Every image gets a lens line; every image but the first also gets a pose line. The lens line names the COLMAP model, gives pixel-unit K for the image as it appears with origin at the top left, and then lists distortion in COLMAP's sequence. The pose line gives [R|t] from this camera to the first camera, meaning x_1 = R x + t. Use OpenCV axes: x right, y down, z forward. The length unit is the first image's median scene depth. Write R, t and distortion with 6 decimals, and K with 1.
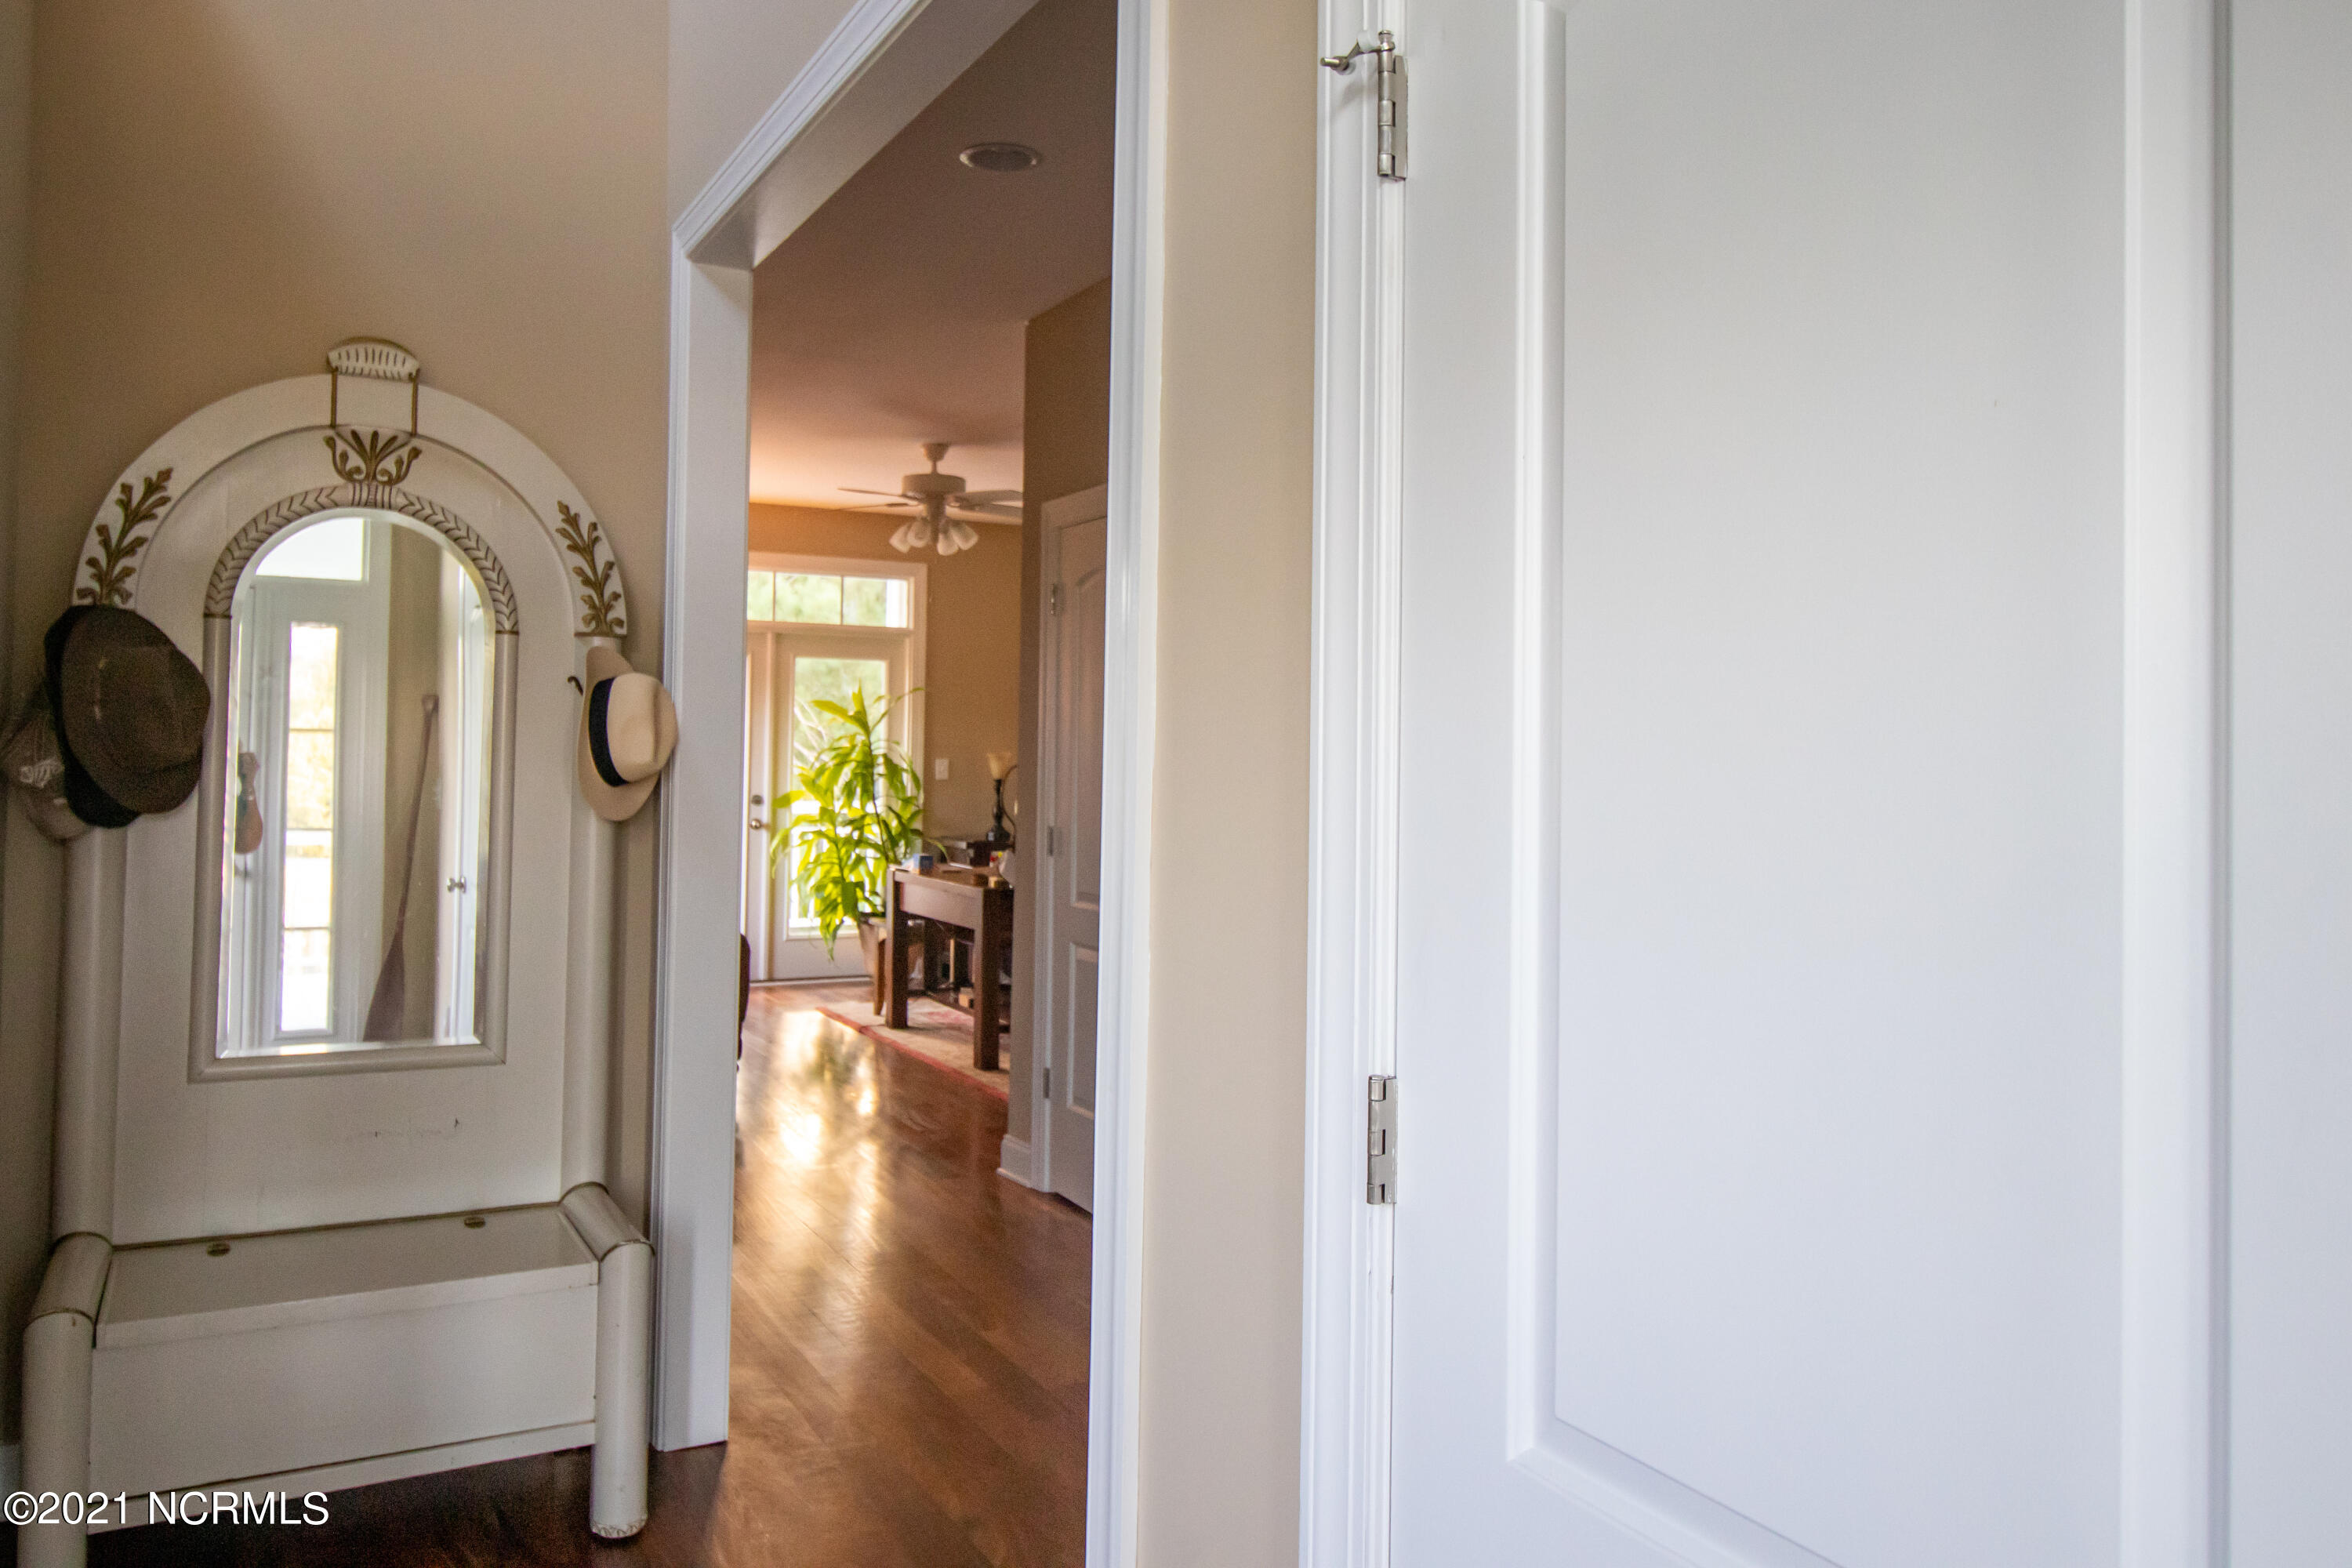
lens RADIAL K [[1669.8, 0, 1166.0], [0, 1669.8, 745.7], [0, 0, 1]] dist [0.001782, -0.000227]
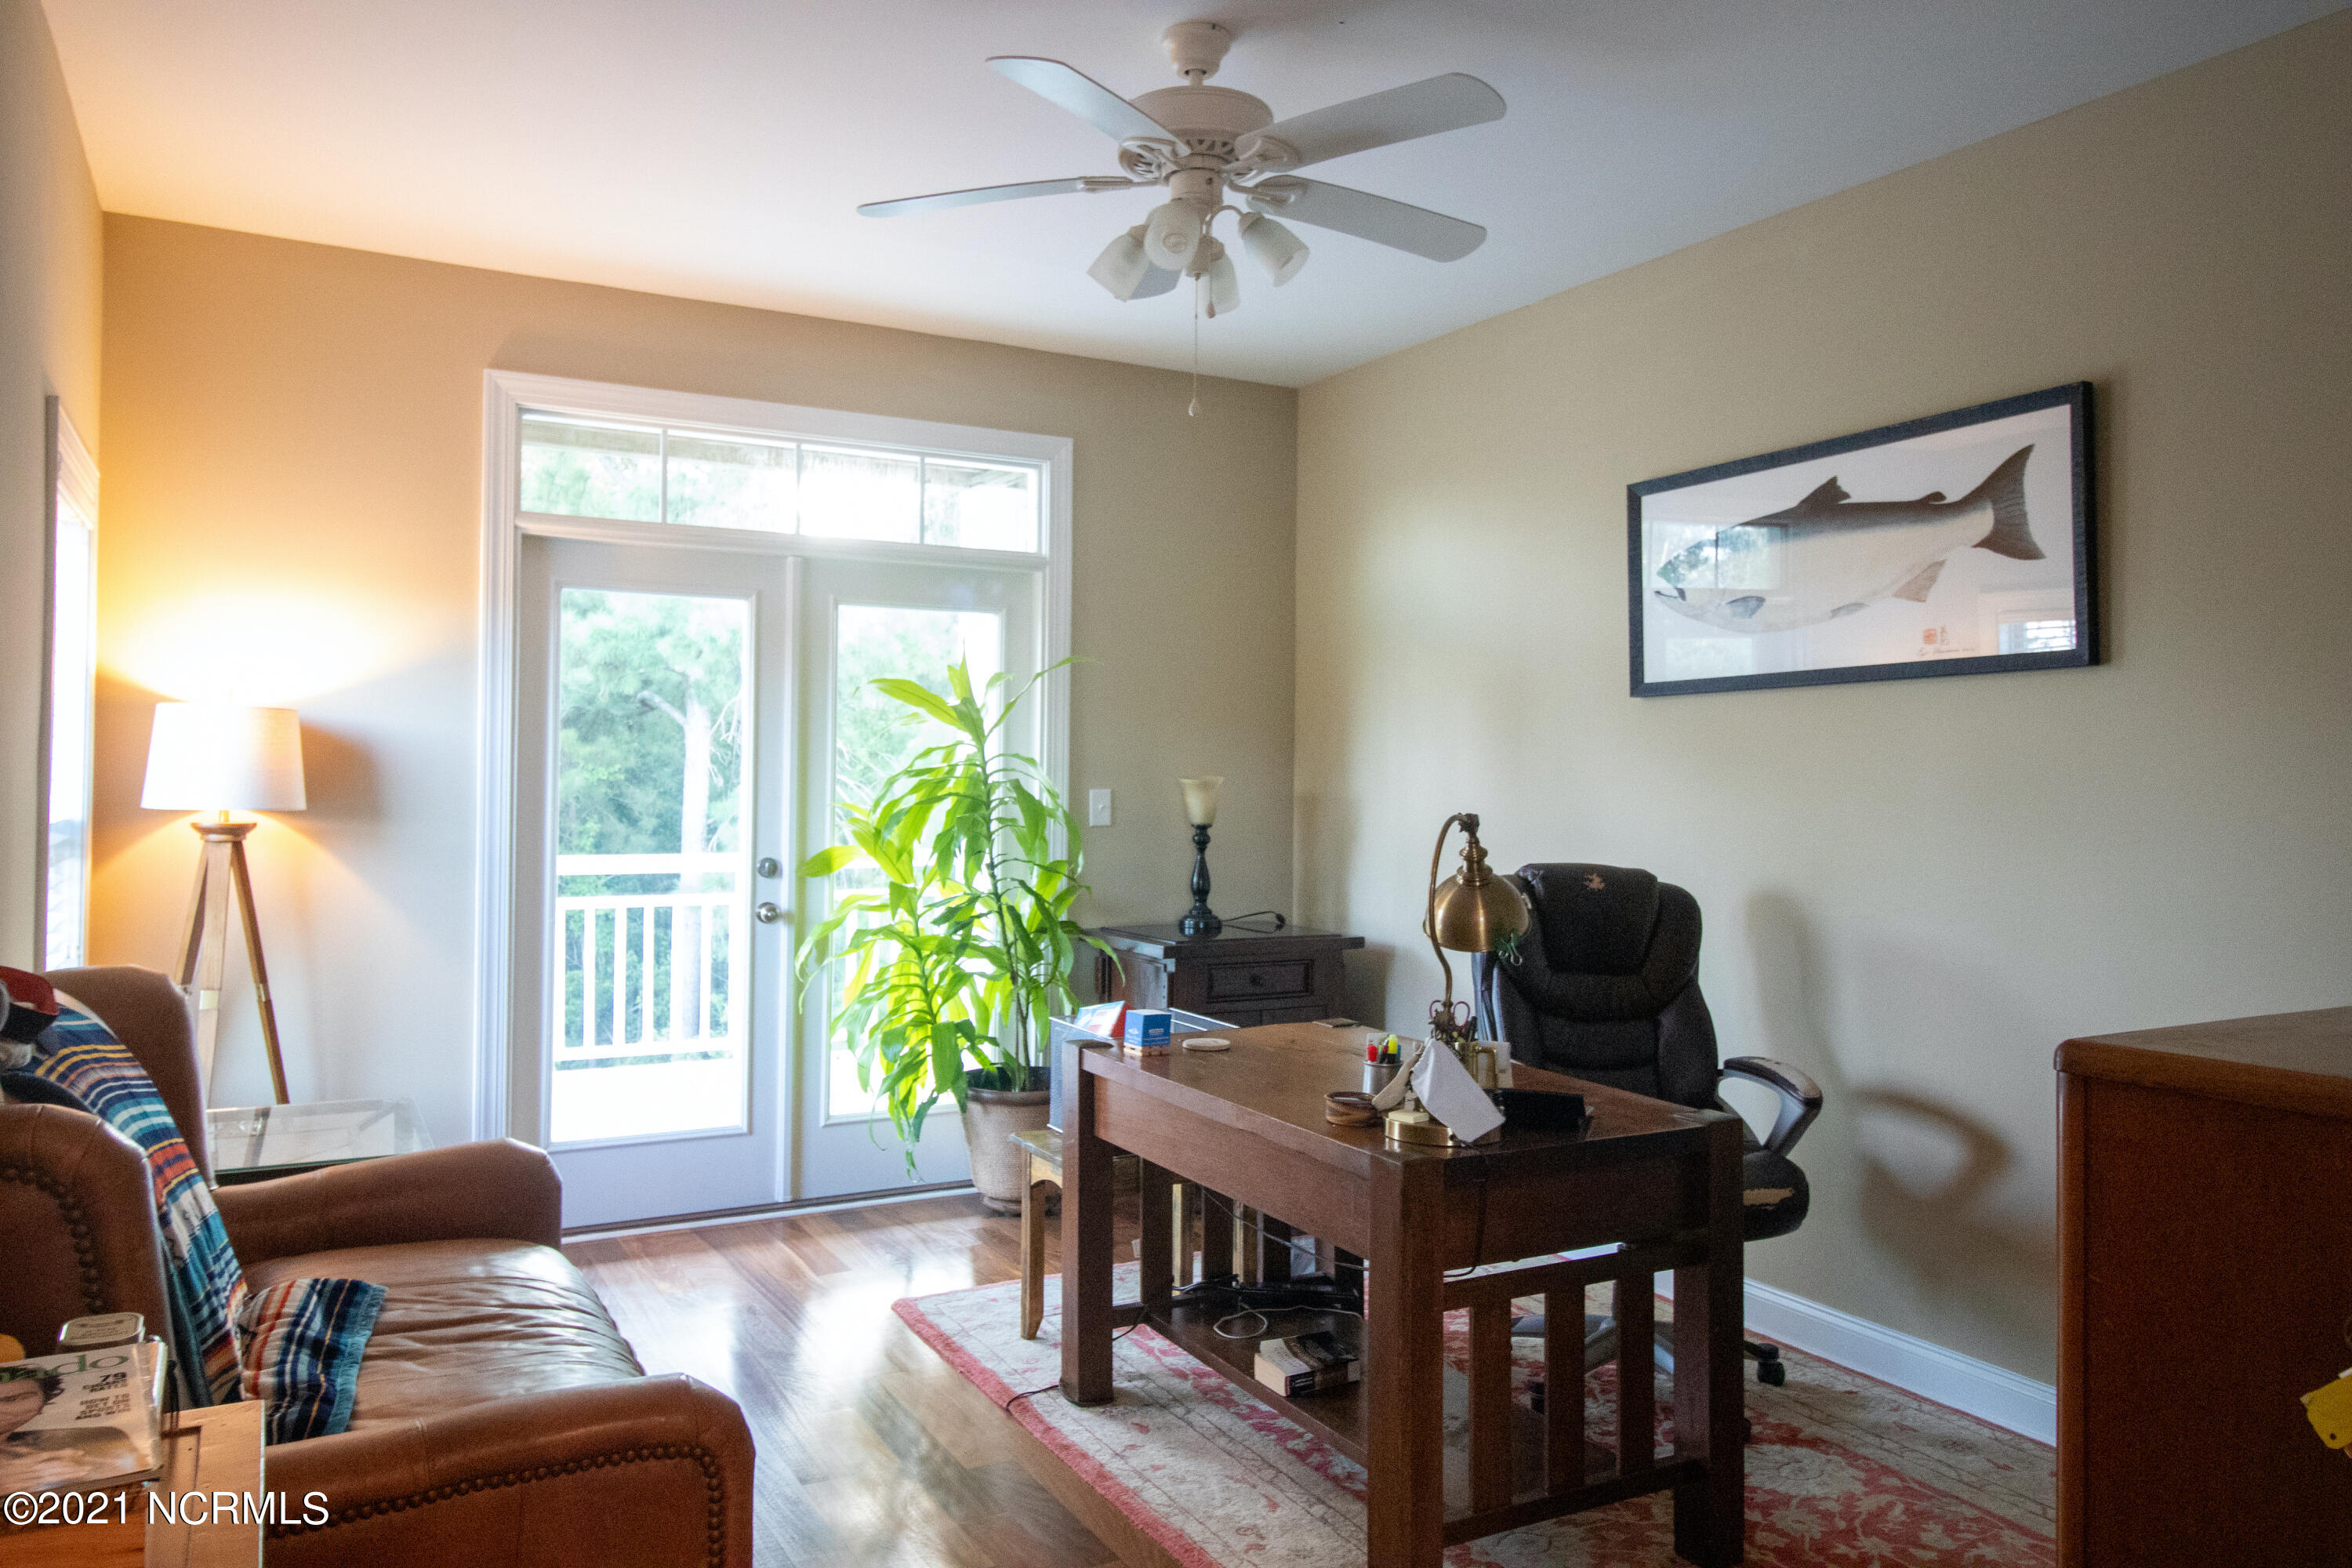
lens RADIAL K [[1650.3, 0, 1176.0], [0, 1650.3, 784.0], [0, 0, 1]] dist [0.044037, -0.002071]
pose [[0.999991, -0.004194, 0.001173, -0.115500], [0.004180, 0.999931, 0.010977, 0.000146], [-0.001219, -0.010972, 0.999939, 0.472184]]
